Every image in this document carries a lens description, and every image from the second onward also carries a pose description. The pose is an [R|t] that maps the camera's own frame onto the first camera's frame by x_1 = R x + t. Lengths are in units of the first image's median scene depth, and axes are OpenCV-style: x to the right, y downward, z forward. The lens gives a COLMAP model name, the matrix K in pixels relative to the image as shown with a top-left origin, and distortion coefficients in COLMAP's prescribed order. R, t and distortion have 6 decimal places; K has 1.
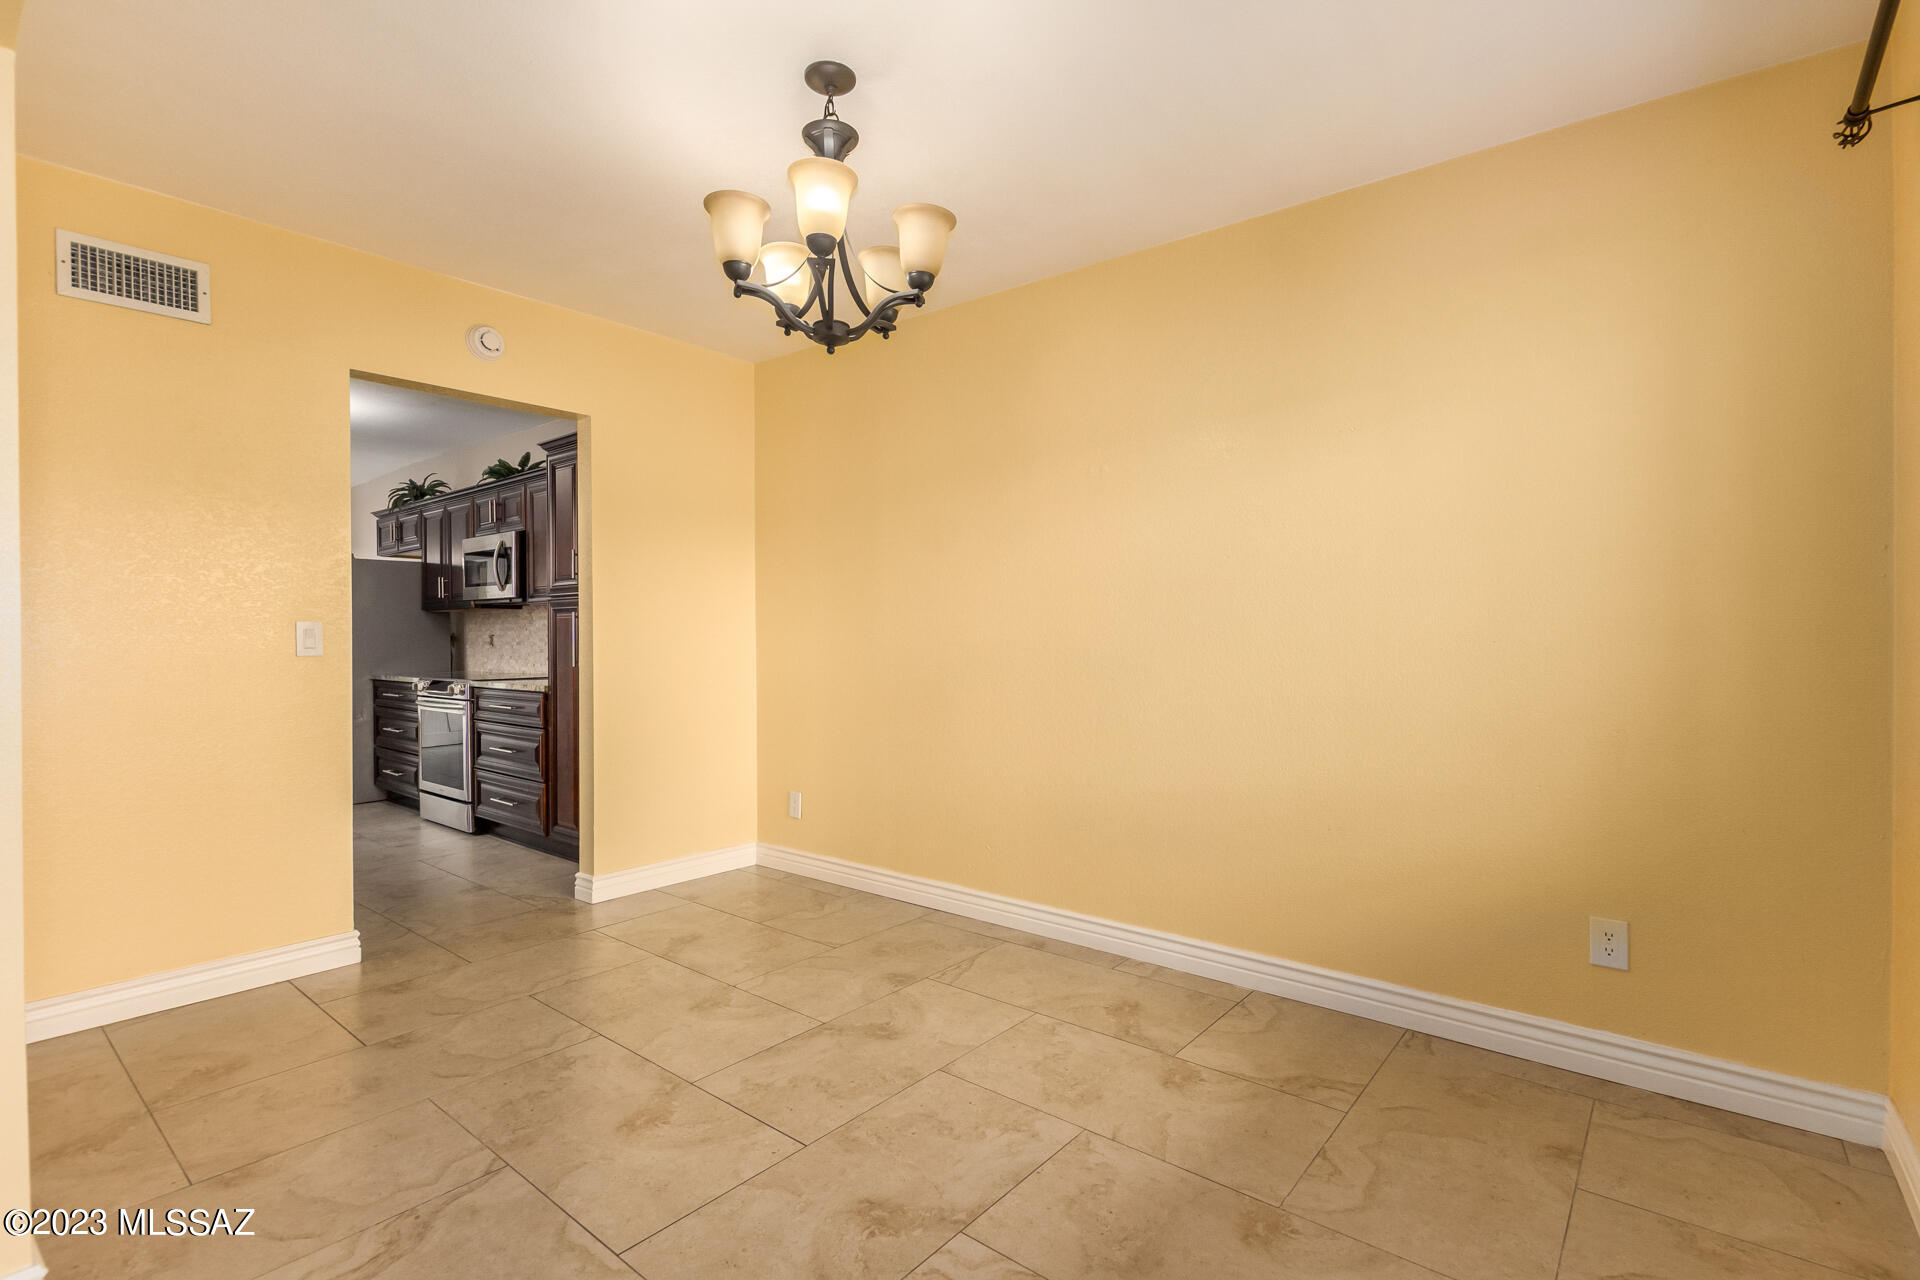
lens RADIAL K [[883.0, 0, 967.0], [0, 883.0, 643.2], [0, 0, 1]] dist [0.002025, -0.001843]
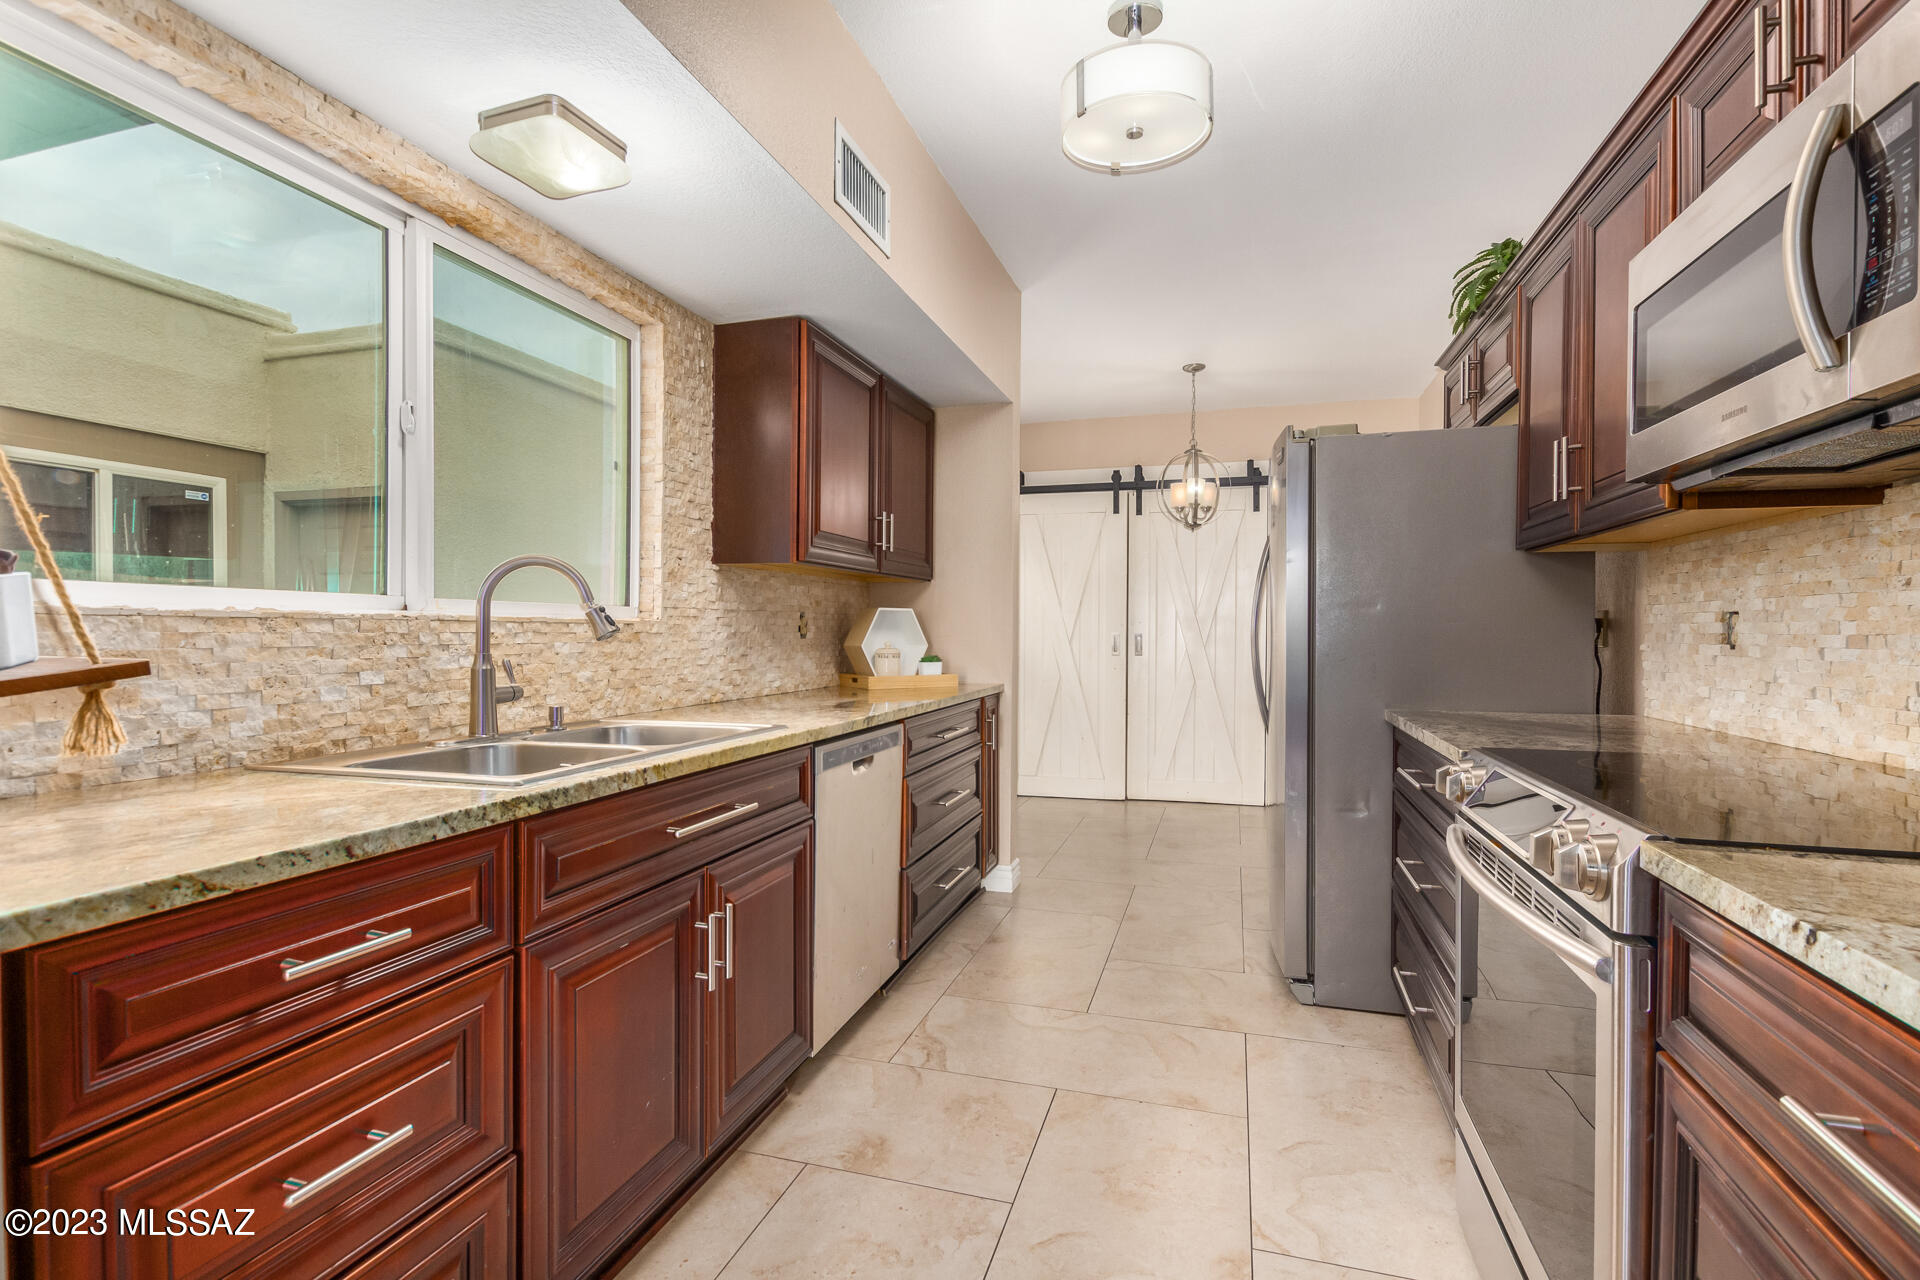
lens RADIAL K [[883.0, 0, 966.8], [0, 883.0, 639.4], [0, 0, 1]] dist [0.002025, -0.001843]
pose [[0.382881, 0.014260, -0.923688, -0.353233], [-0.013224, 0.999863, 0.009955, 0.000564], [0.923703, 0.008403, 0.383017, 0.632387]]
